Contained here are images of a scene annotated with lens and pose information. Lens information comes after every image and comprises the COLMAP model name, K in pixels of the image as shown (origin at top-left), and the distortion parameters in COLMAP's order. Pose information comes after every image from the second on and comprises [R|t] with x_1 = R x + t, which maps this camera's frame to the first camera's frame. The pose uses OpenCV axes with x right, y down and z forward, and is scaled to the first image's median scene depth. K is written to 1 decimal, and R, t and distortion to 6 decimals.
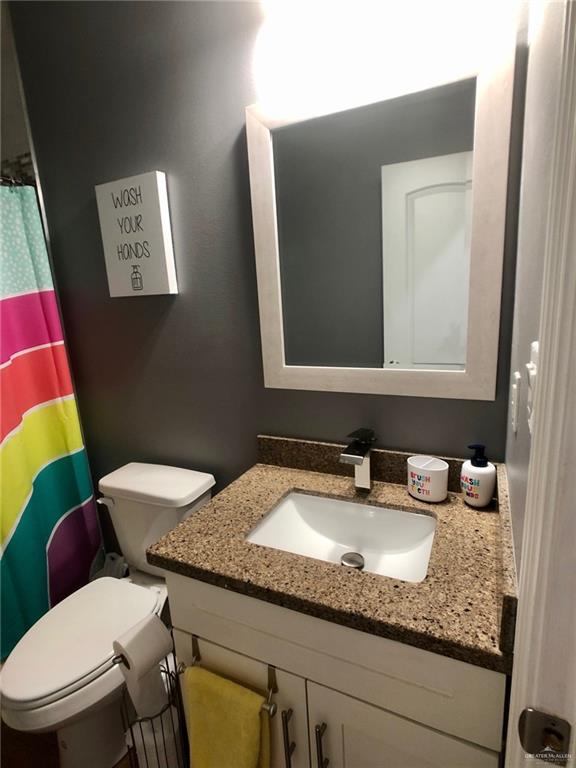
lens RADIAL K [[405.3, 0, 285.6], [0, 405.3, 383.9], [0, 0, 1]] dist [-0.032231, 0.006412]
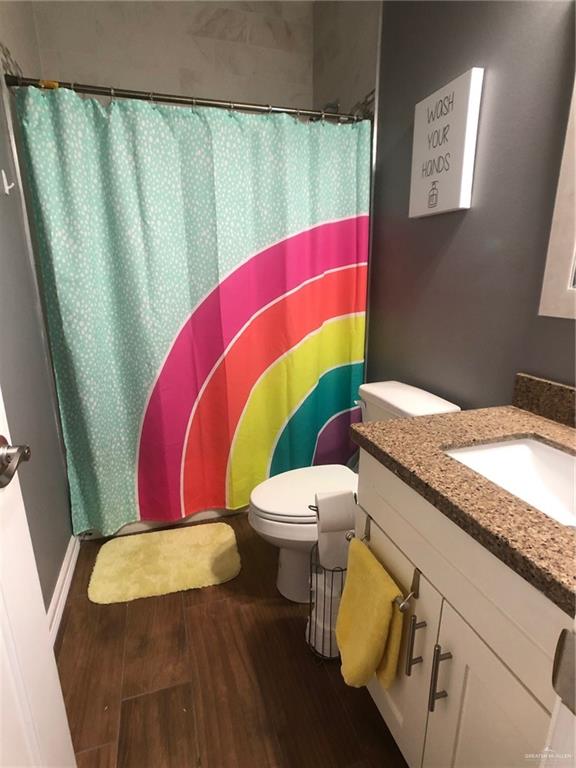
lens RADIAL K [[405.3, 0, 285.6], [0, 405.3, 385.6], [0, 0, 1]] dist [-0.032231, 0.006412]
pose [[0.693047, 0.244854, -0.678036, 0.159702], [-0.185894, 0.969442, 0.160078, 0.100587], [0.696513, 0.015101, 0.717386, 0.044543]]
